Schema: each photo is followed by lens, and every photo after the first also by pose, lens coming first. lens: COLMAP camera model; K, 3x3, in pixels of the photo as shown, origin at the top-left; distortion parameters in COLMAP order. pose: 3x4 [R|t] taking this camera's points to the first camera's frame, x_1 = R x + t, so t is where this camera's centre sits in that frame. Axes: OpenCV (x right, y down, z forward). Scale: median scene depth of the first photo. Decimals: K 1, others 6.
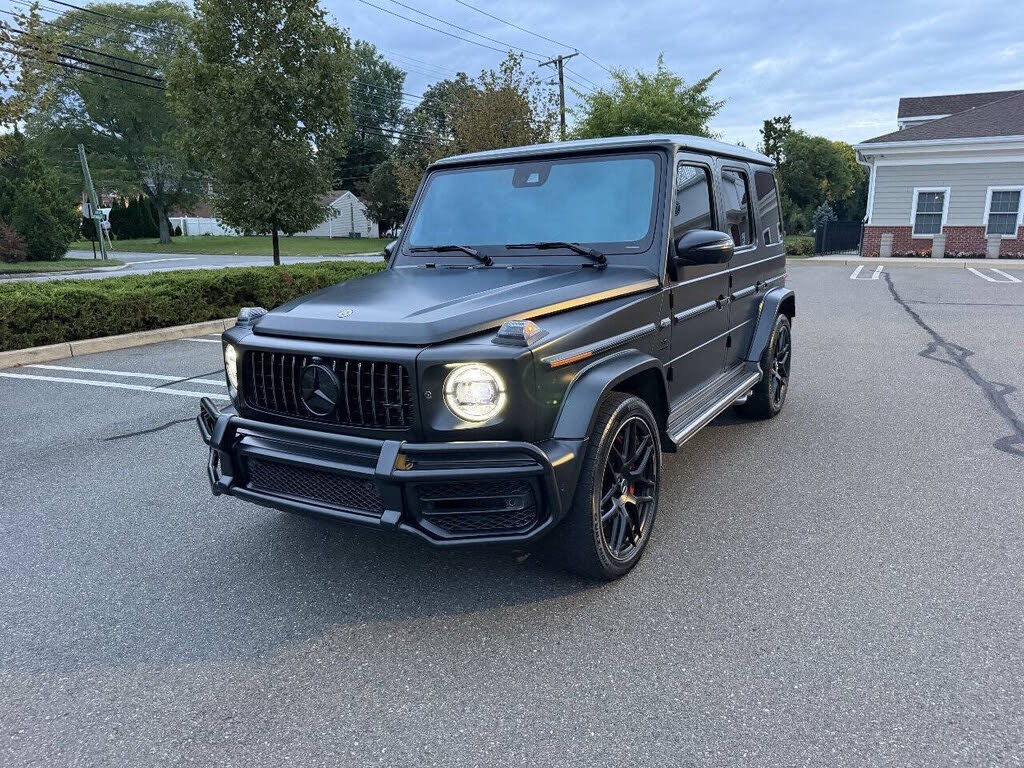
lens RADIAL K [[725.9, 0, 514.7], [0, 725.9, 387.6], [0, 0, 1]] dist [0.019791, -0.033335]
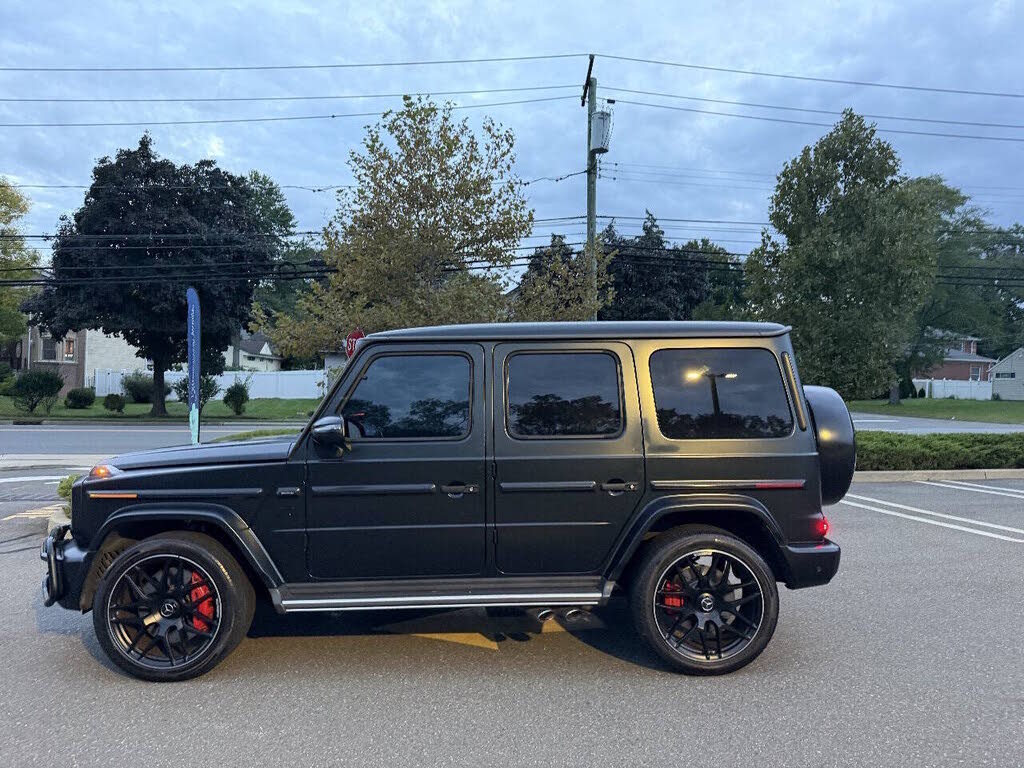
lens RADIAL K [[725.9, 0, 518.2], [0, 725.9, 385.4], [0, 0, 1]] dist [0.019791, -0.033335]
pose [[0.536882, 0.008225, -0.843617, 0.297132], [-0.191668, 0.974994, -0.112472, -0.042445], [0.821597, 0.222079, 0.525033, 0.141796]]
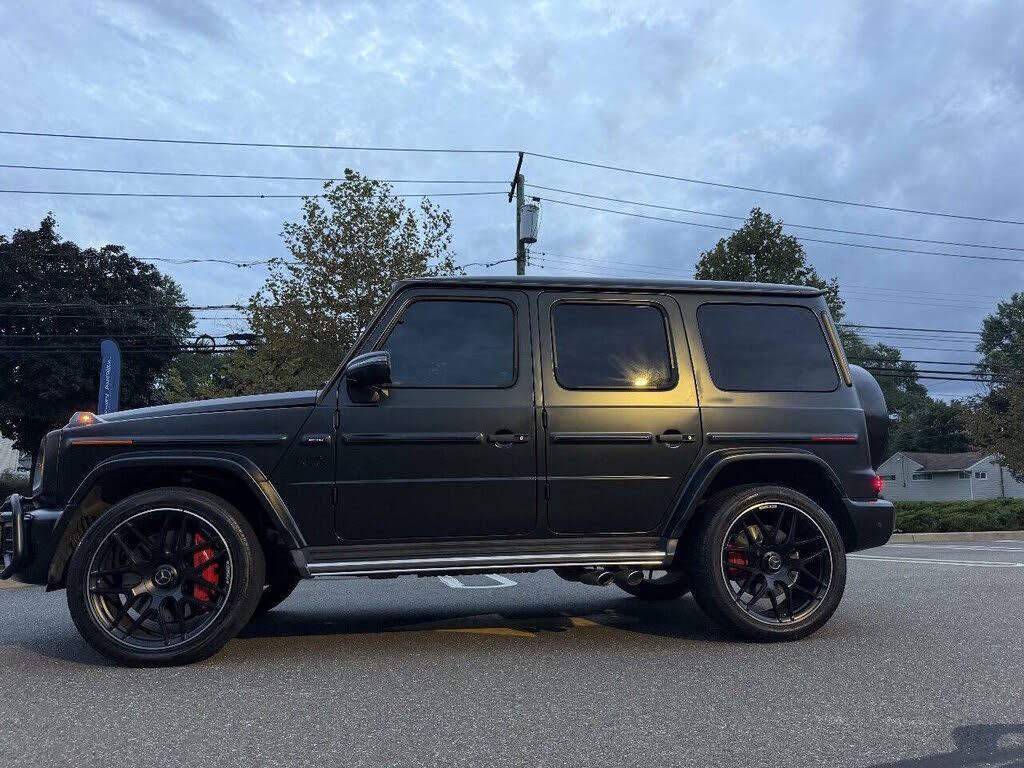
lens RADIAL K [[725.9, 0, 523.5], [0, 725.9, 375.5], [0, 0, 1]] dist [0.019791, -0.033335]
pose [[0.651764, -0.126870, -0.747735, 0.250648], [-0.165126, 0.938520, -0.303174, 0.018309], [0.740228, 0.321068, 0.590744, 0.127229]]
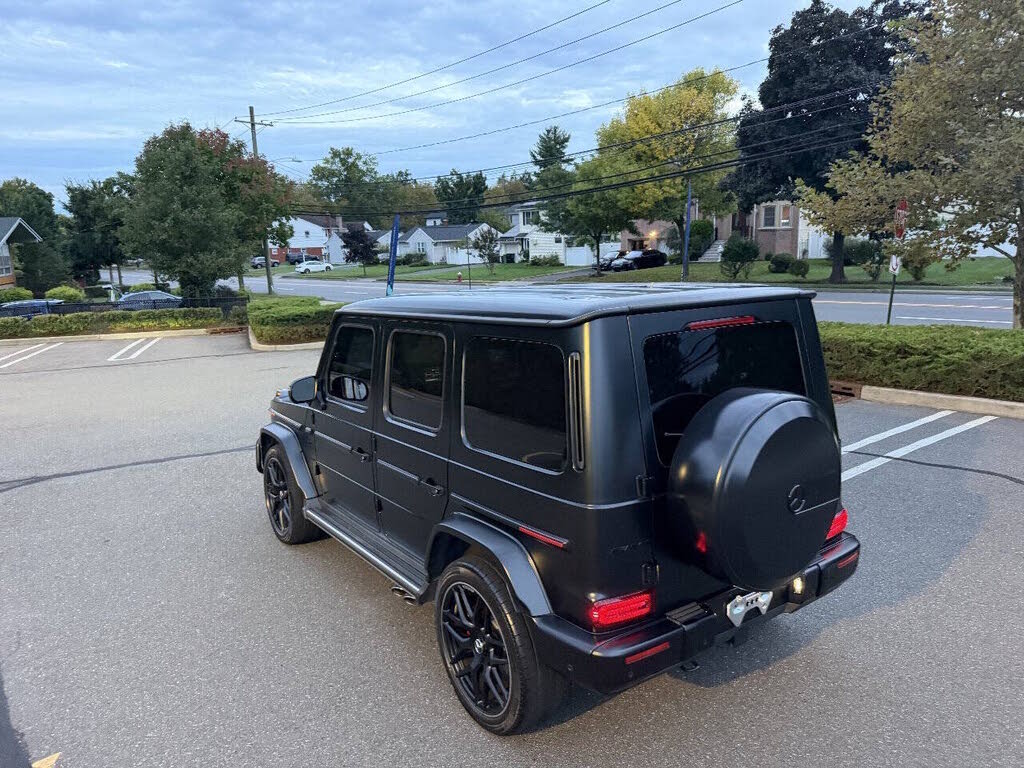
lens RADIAL K [[725.9, 0, 519.8], [0, 725.9, 388.6], [0, 0, 1]] dist [0.019791, -0.033335]
pose [[-0.413053, 0.193524, -0.889907, 0.292235], [-0.152561, 0.948649, 0.277110, -0.140244], [0.897837, 0.250226, -0.362318, 0.420145]]
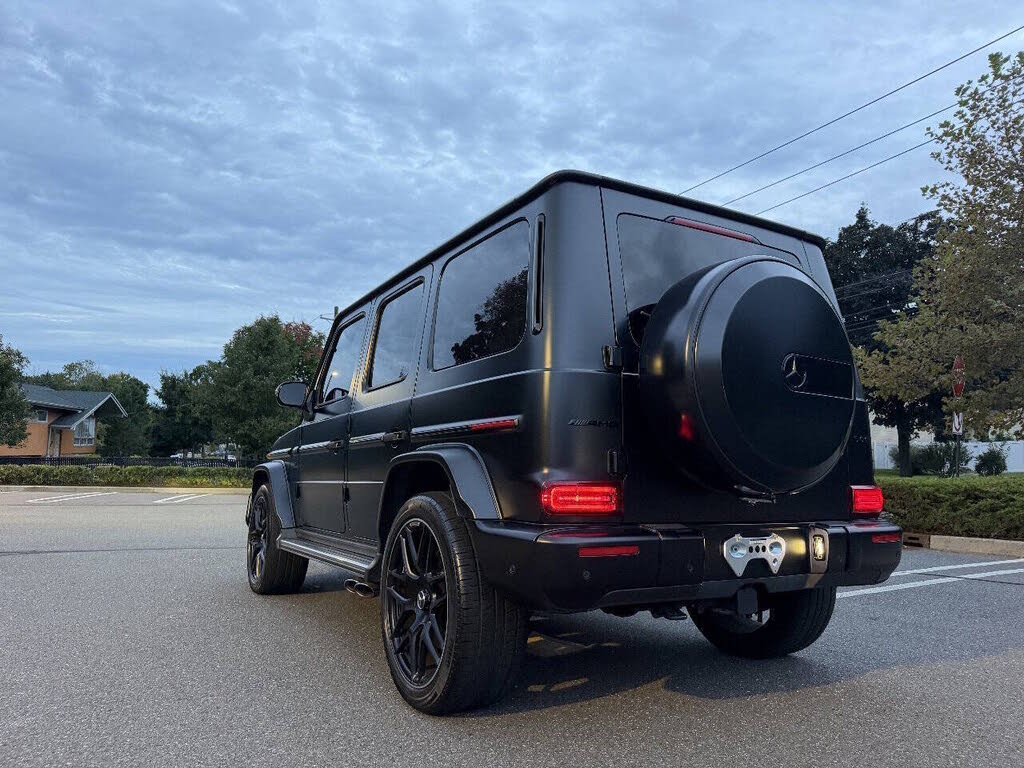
lens RADIAL K [[725.9, 0, 519.5], [0, 725.9, 382.1], [0, 0, 1]] dist [0.019791, -0.033335]
pose [[-0.489204, -0.097764, -0.866673, 0.266895], [-0.191908, 0.981410, -0.002381, -0.063341], [0.850794, 0.165157, -0.498871, 0.449455]]
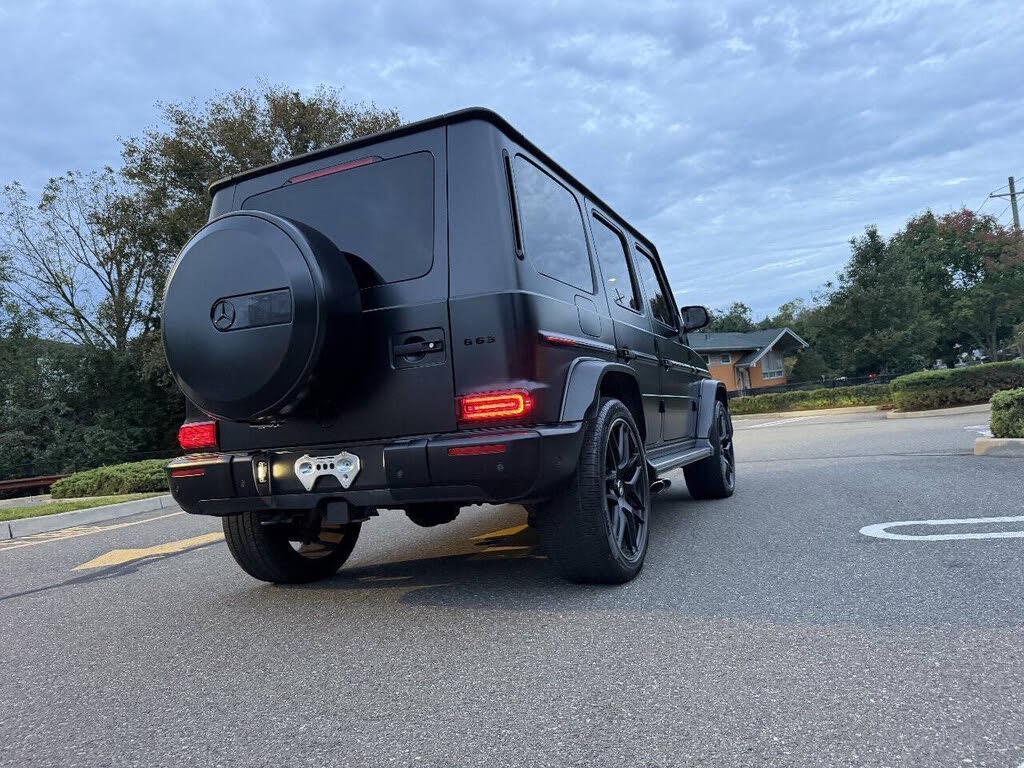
lens RADIAL K [[725.9, 0, 511.2], [0, 725.9, 377.2], [0, 0, 1]] dist [0.019791, -0.033335]
pose [[-0.989786, 0.101788, -0.099811, 0.066112], [0.086003, 0.984728, 0.151373, -0.081999], [0.113695, 0.141243, -0.983425, 0.597716]]
